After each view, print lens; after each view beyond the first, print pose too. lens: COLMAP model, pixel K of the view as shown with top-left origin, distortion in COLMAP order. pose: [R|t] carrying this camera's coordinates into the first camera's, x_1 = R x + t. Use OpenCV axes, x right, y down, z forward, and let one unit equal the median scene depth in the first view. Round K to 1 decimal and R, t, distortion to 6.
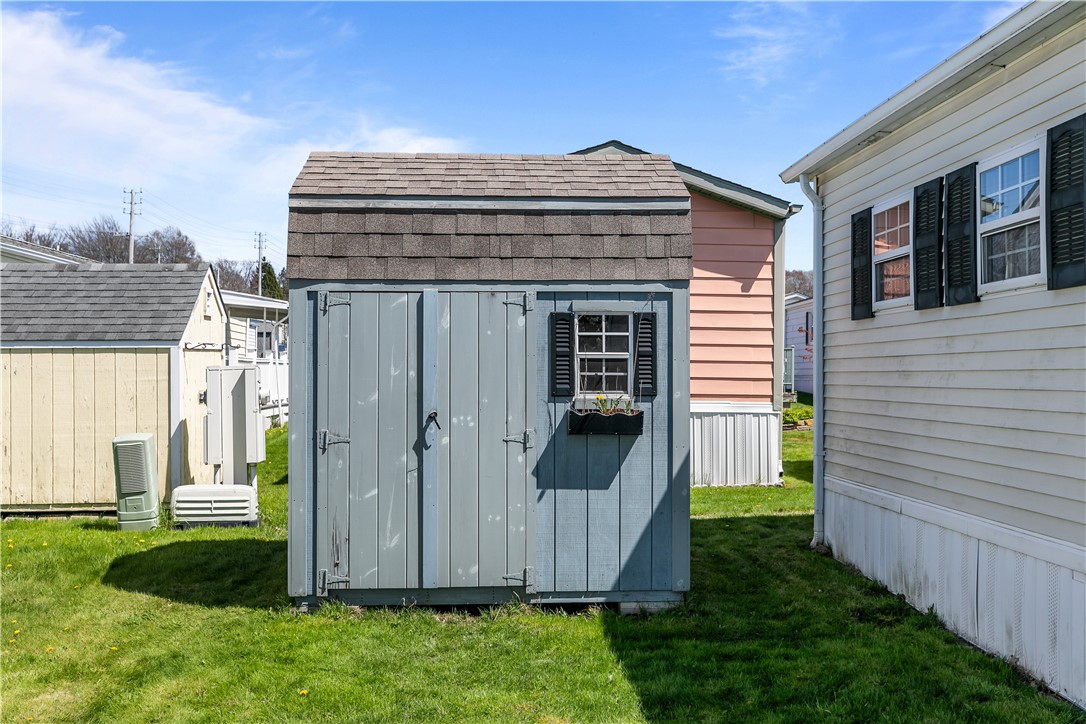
lens RADIAL K [[1098.0, 0, 544.0], [0, 1098.0, 357.1], [0, 0, 1]] dist [0.018823, 0.000000]
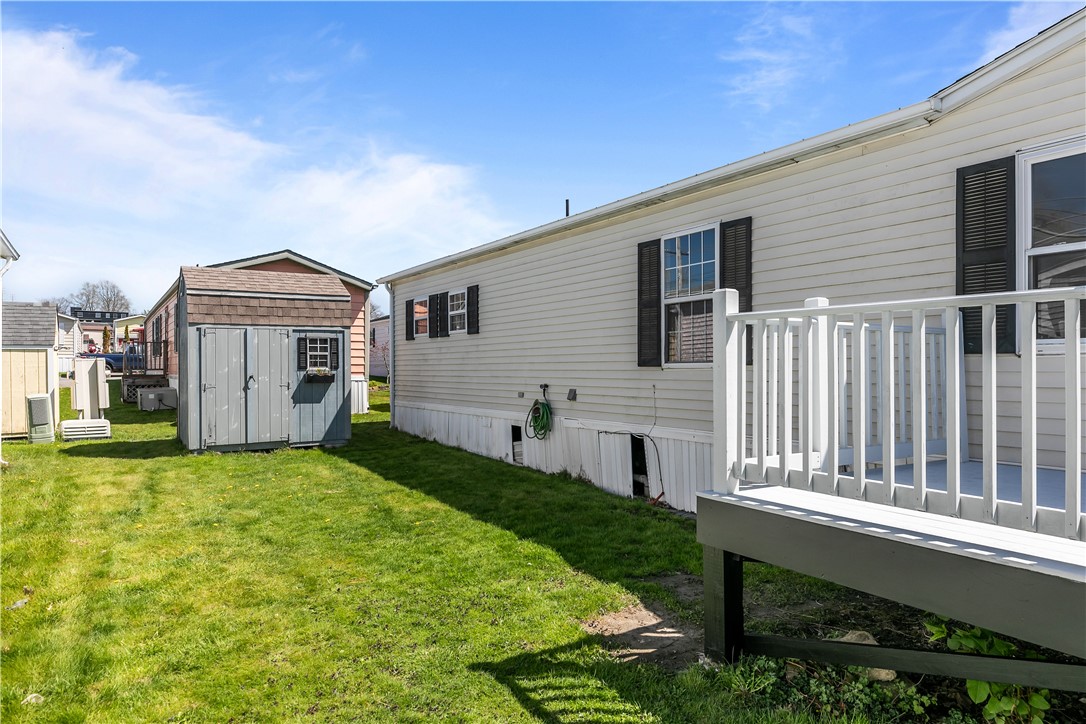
lens RADIAL K [[720.6, 0, 543.4], [0, 720.6, 359.7], [0, 0, 1]] dist [0.003962, 0.001499]
pose [[0.882300, -0.001892, 0.470683, -0.291031], [-0.001189, 0.999980, 0.006249, 0.001910], [-0.470685, -0.006073, 0.882280, -0.817536]]
